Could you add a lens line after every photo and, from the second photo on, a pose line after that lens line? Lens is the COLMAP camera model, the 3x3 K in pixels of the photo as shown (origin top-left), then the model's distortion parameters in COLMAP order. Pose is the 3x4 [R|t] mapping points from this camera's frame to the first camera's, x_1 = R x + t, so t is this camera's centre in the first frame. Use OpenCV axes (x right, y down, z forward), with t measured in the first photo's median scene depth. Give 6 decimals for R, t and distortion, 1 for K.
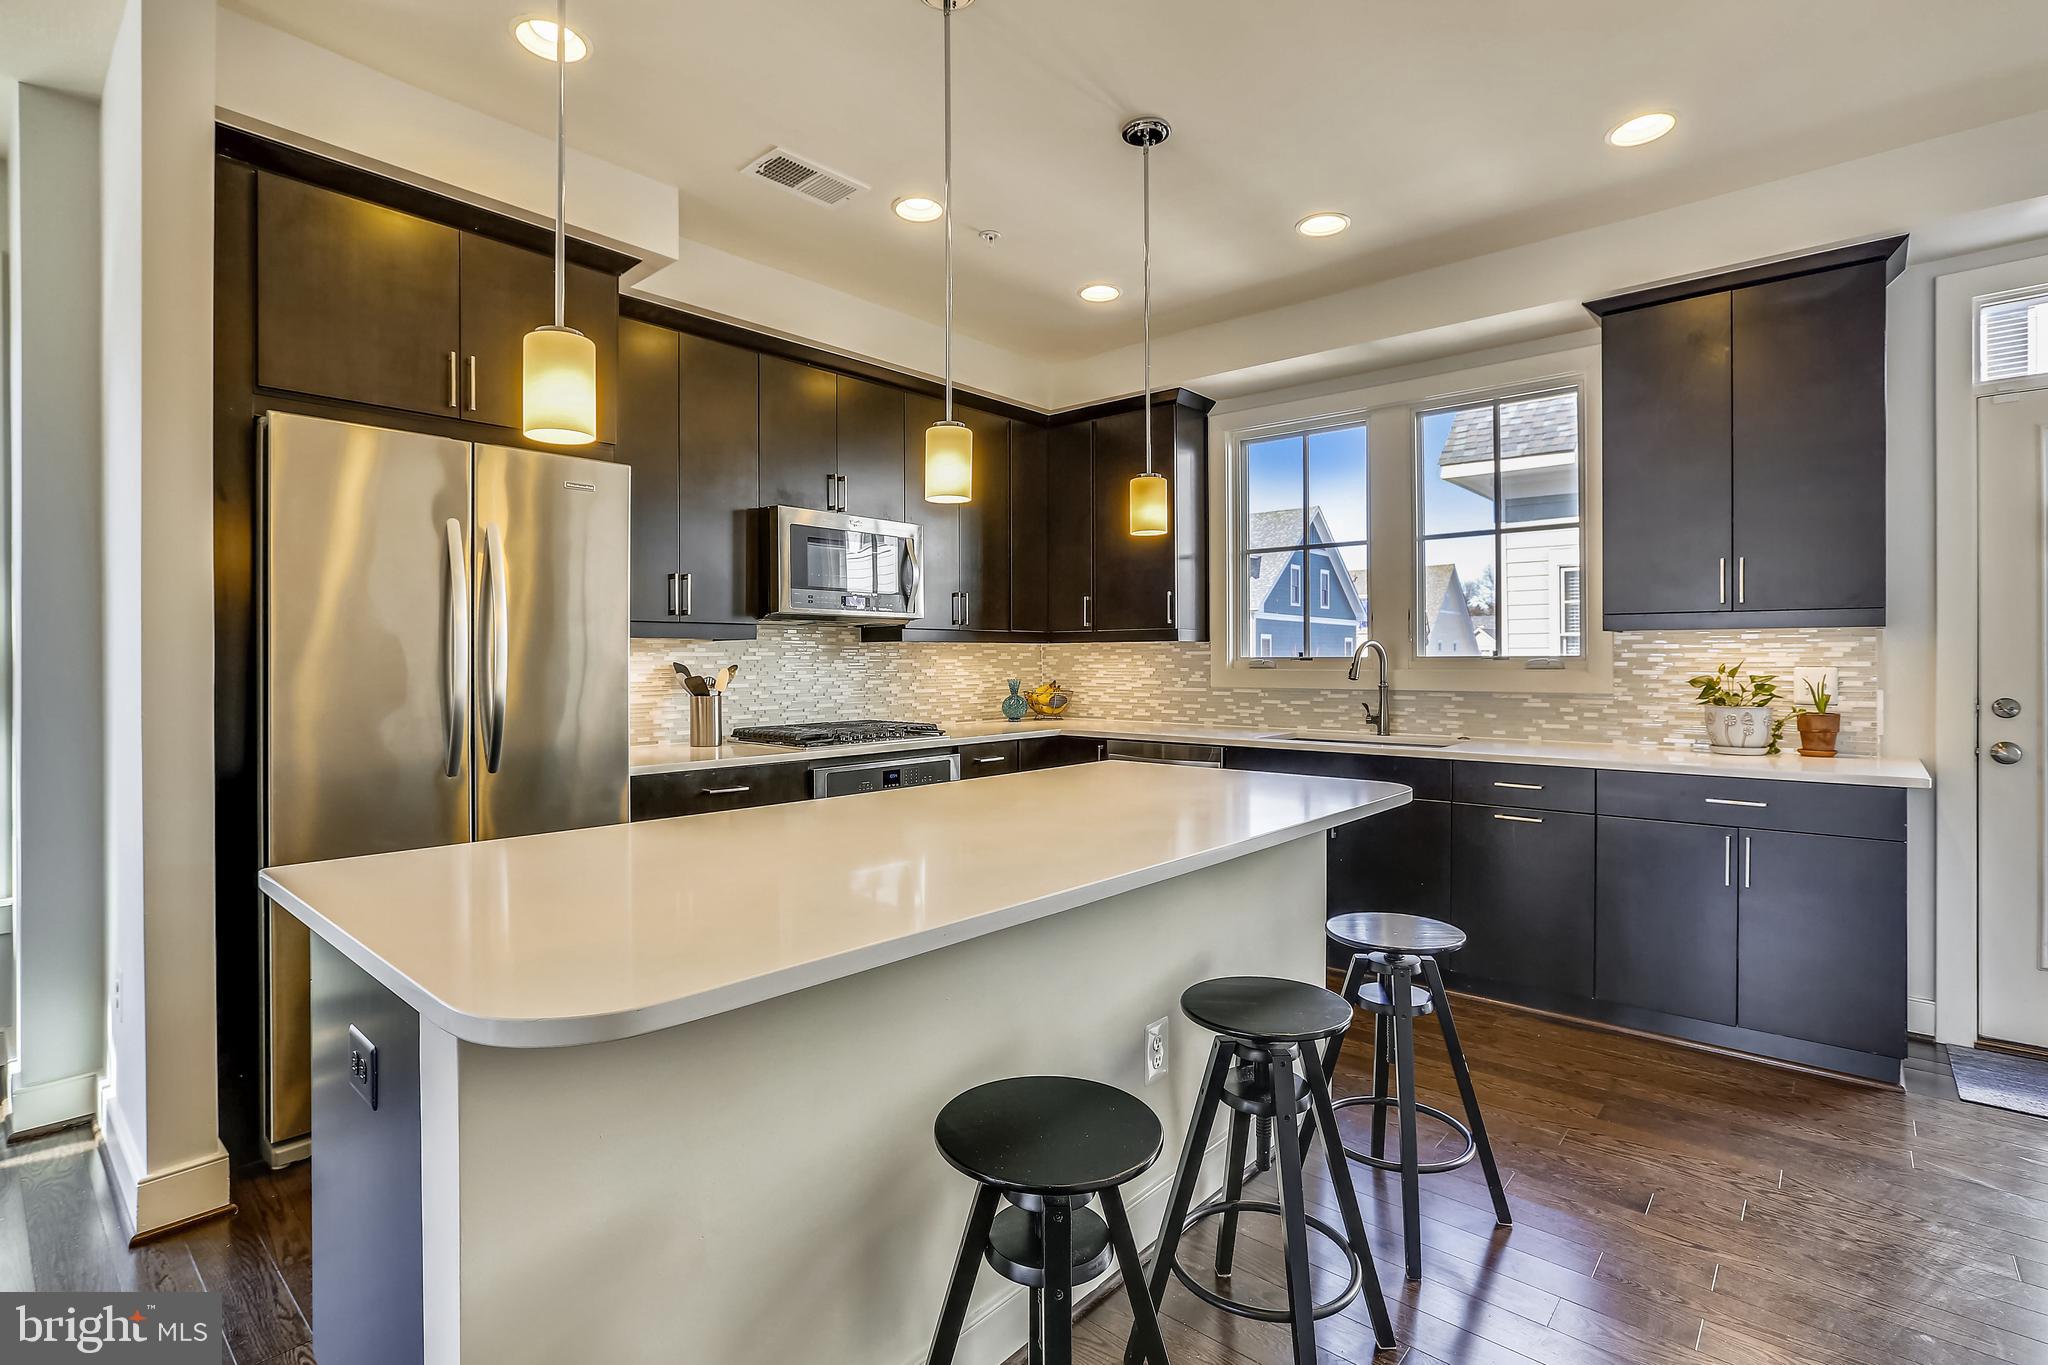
lens RADIAL K [[971.6, 0, 1024.1], [0, 971.6, 666.6], [0, 0, 1]] dist [-0.000087, 0.000628]
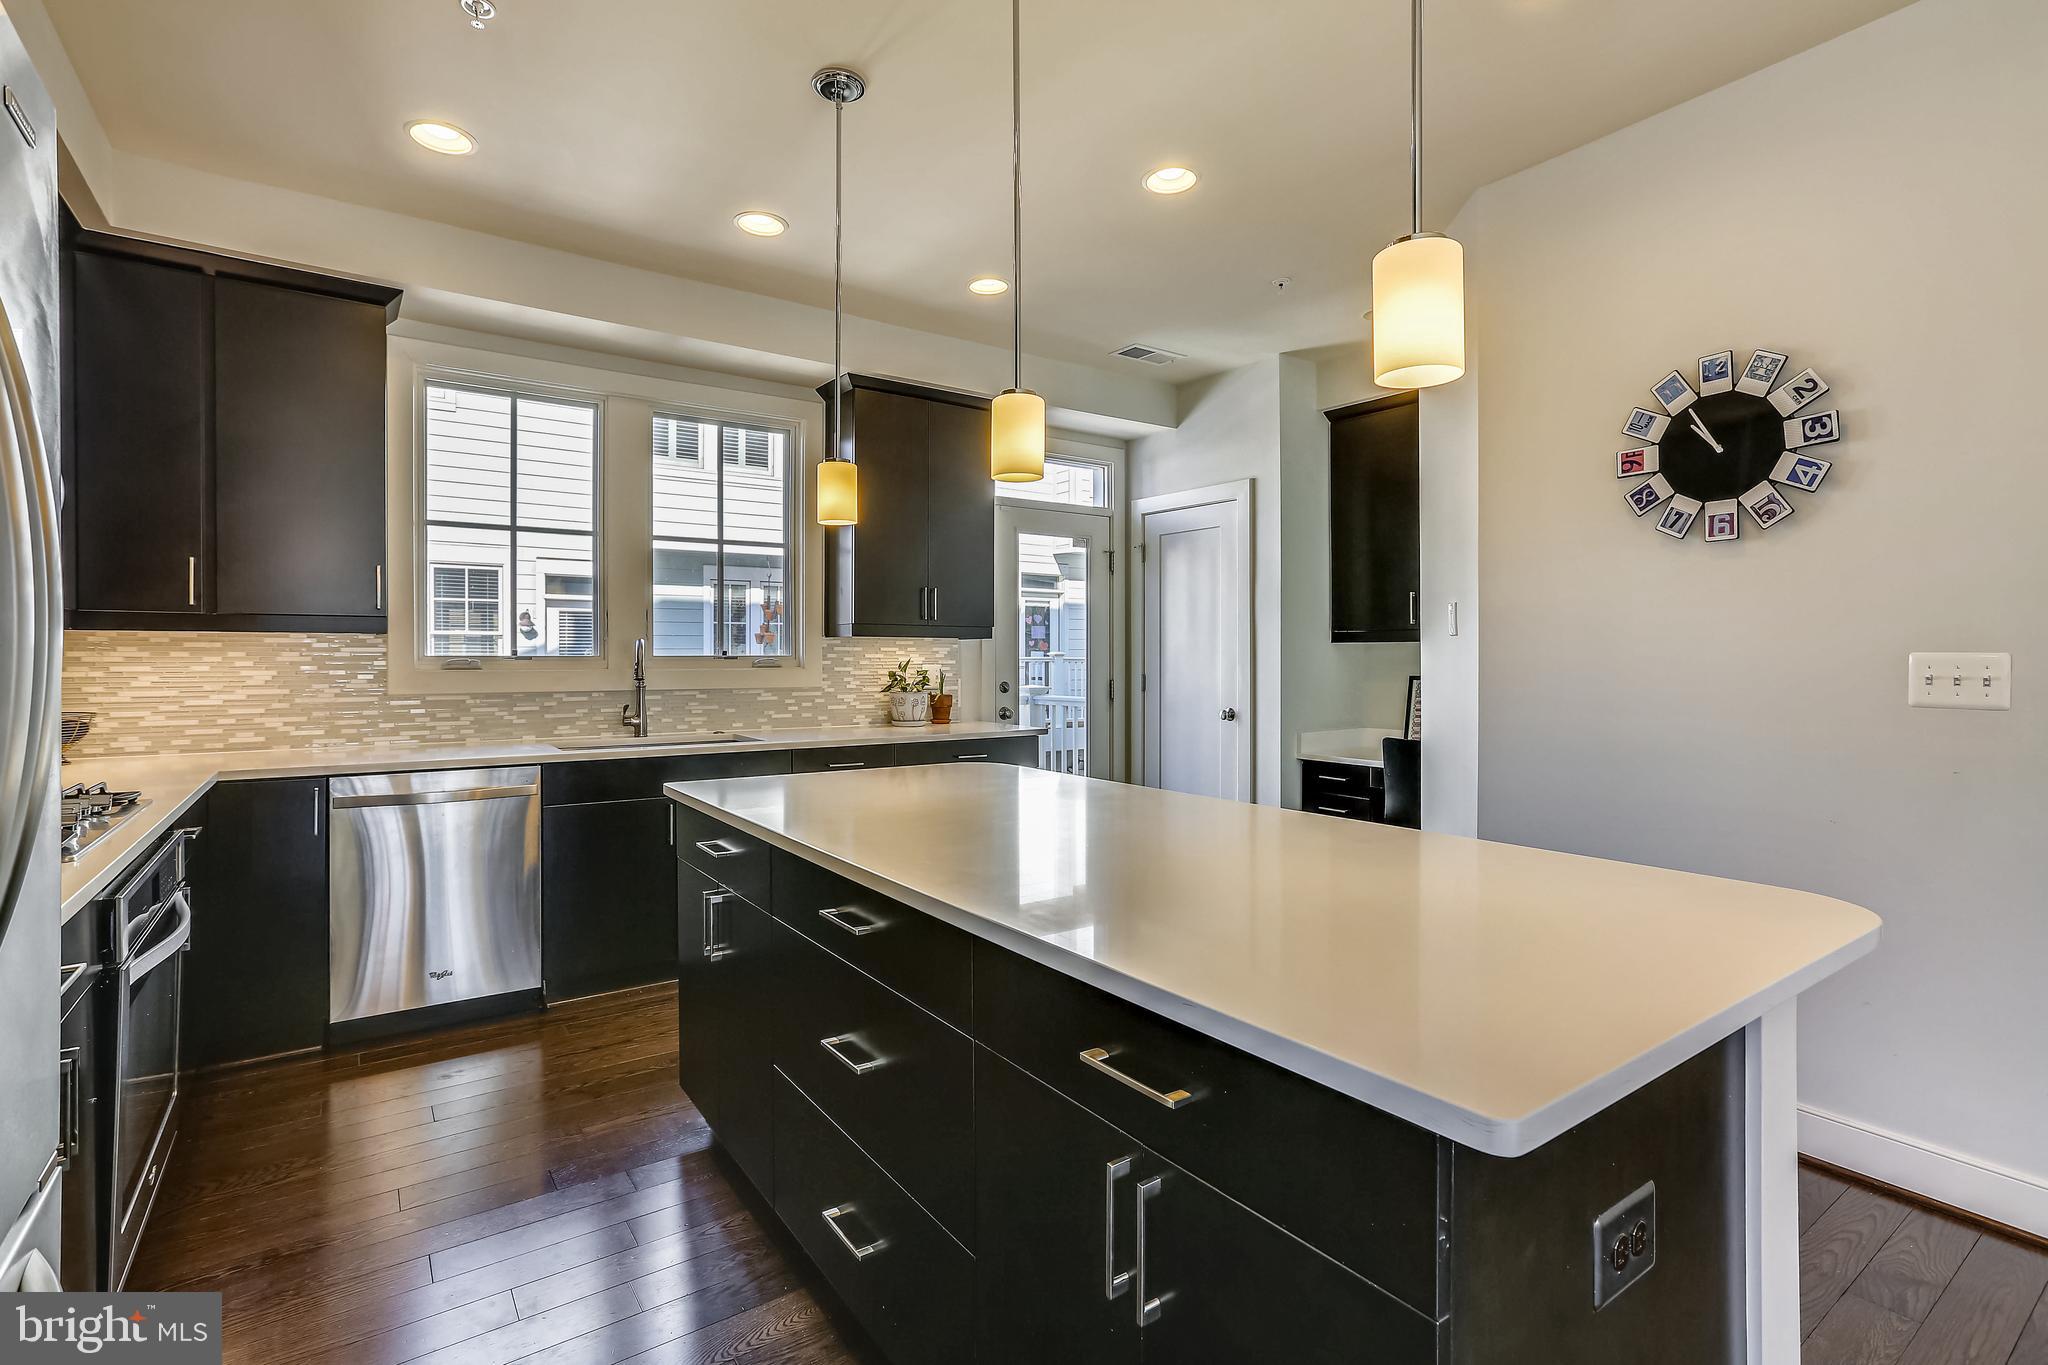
lens RADIAL K [[971.6, 0, 1014.9], [0, 971.6, 673.8], [0, 0, 1]] dist [-0.000087, 0.000628]
pose [[0.247253, -0.012149, 0.968875, -0.473808], [0.007457, 0.999916, 0.010636, 0.000326], [-0.968922, 0.004595, 0.247323, 0.394326]]
